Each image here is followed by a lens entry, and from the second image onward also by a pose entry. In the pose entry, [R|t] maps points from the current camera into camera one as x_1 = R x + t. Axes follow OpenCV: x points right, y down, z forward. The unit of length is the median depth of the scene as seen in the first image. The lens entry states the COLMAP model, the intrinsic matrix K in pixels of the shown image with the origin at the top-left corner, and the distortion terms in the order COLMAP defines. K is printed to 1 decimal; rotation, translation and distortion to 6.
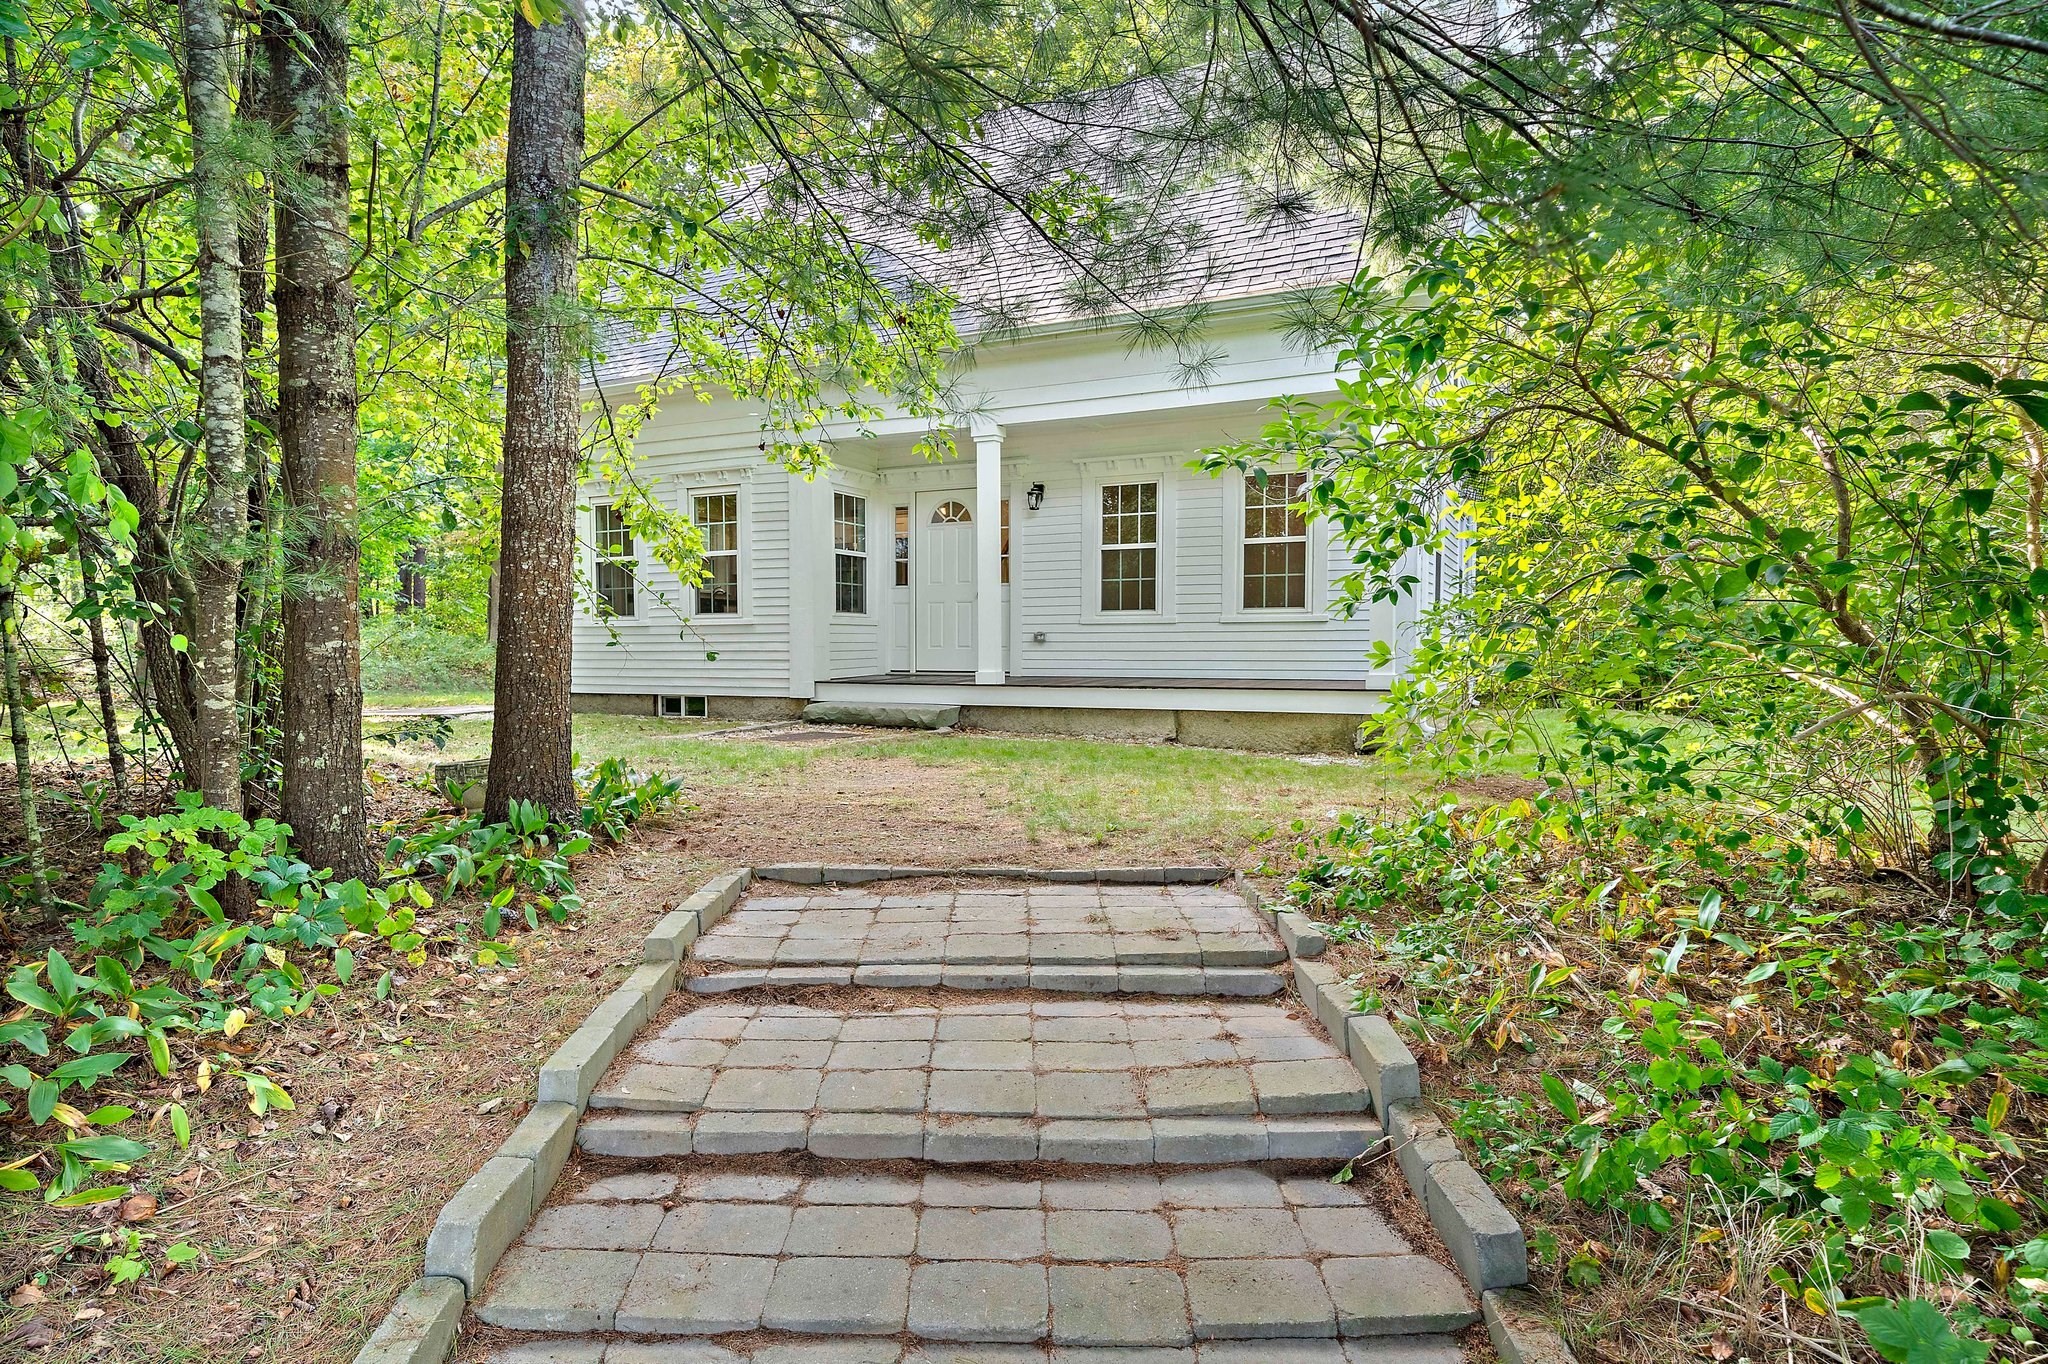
lens RADIAL K [[1036.4, 0, 1024.0], [0, 1036.4, 682.0], [0, 0, 1]] dist [0.001842, 0.000026]
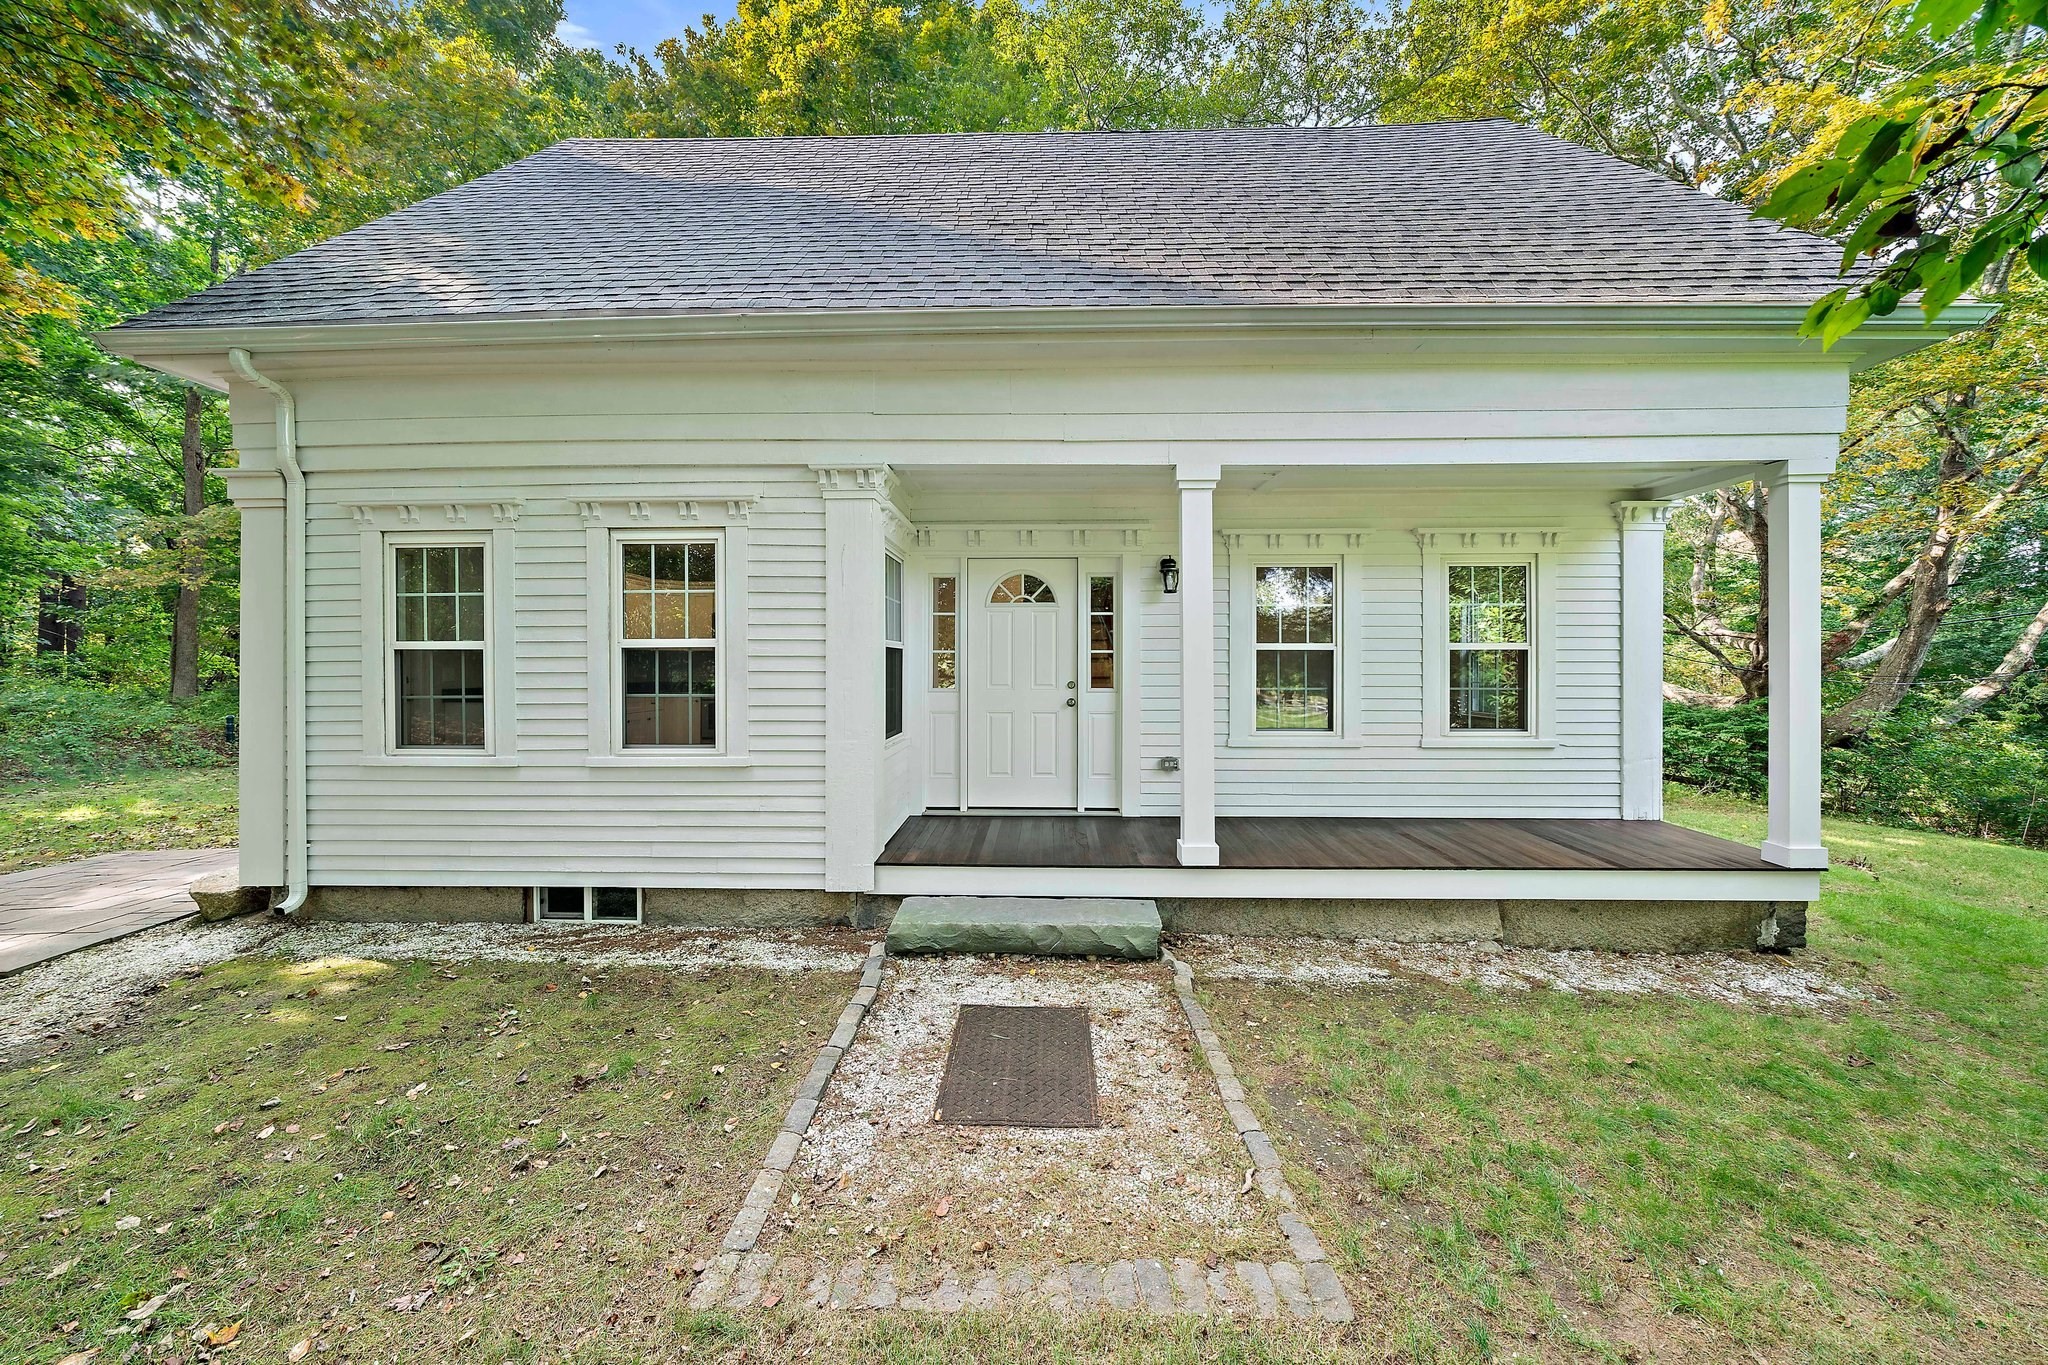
lens RADIAL K [[687.9, 0, 1037.9], [0, 687.9, 681.6], [0, 0, 1]] dist [-0.002763, -0.000232]
pose [[0.914580, -0.009372, 0.404296, -0.278002], [0.016724, 0.999753, -0.014657, -0.099150], [-0.404059, 0.020167, 0.914511, 0.601021]]
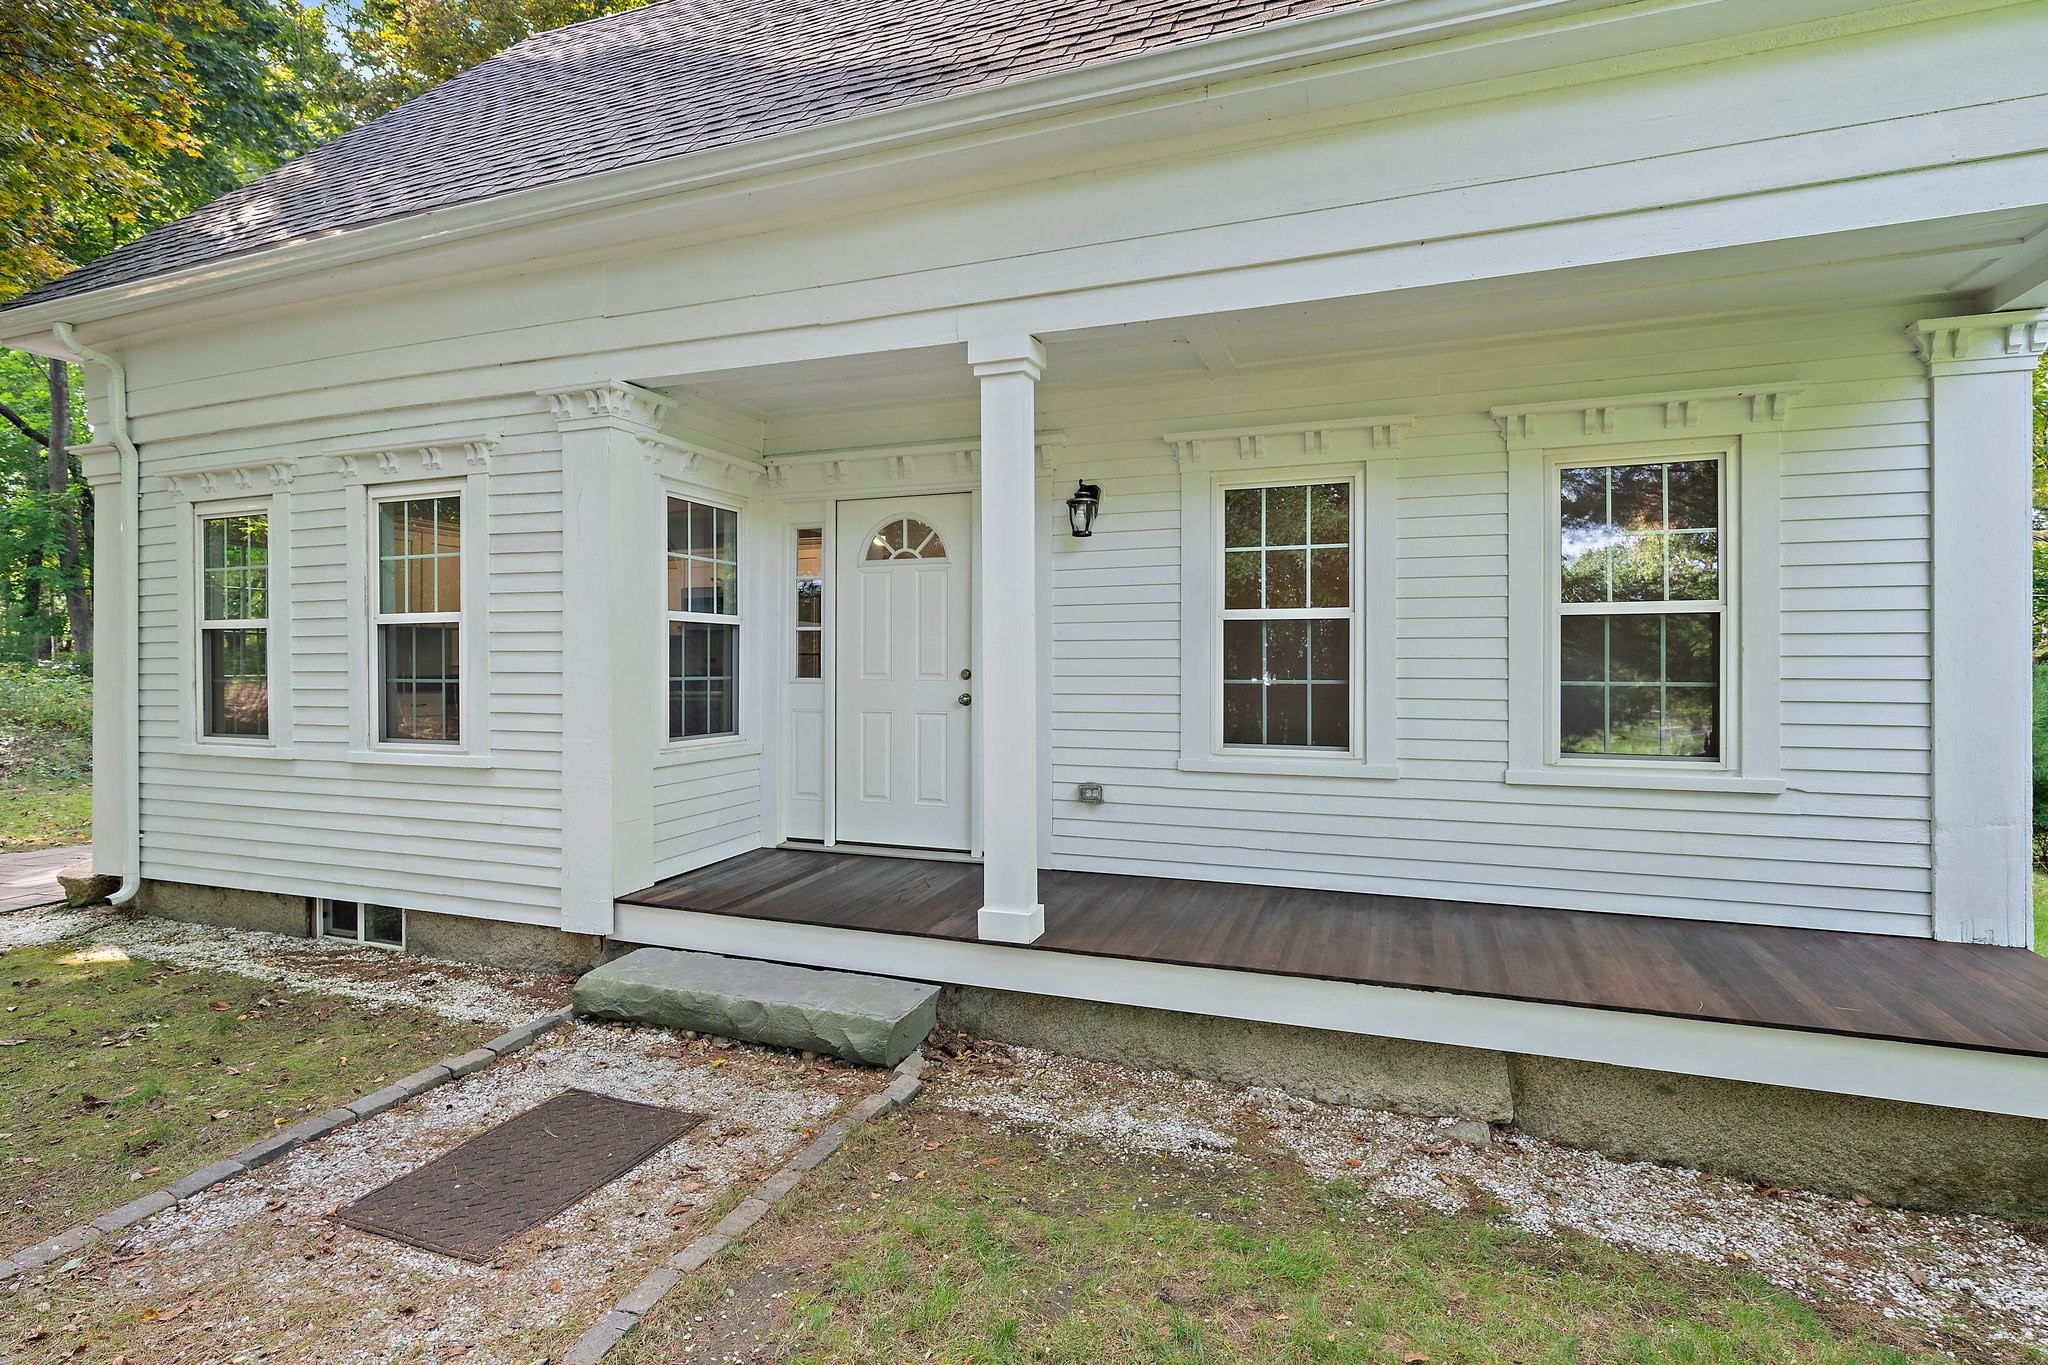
lens RADIAL K [[959.4, 0, 1024.0], [0, 959.4, 682.5], [0, 0, 1]] dist [0.000919, 0.001201]
pose [[0.995713, -0.000763, 0.092488, -0.060220], [0.002830, 0.999749, -0.022222, -0.088165], [-0.092448, 0.022389, 0.995466, 0.559891]]
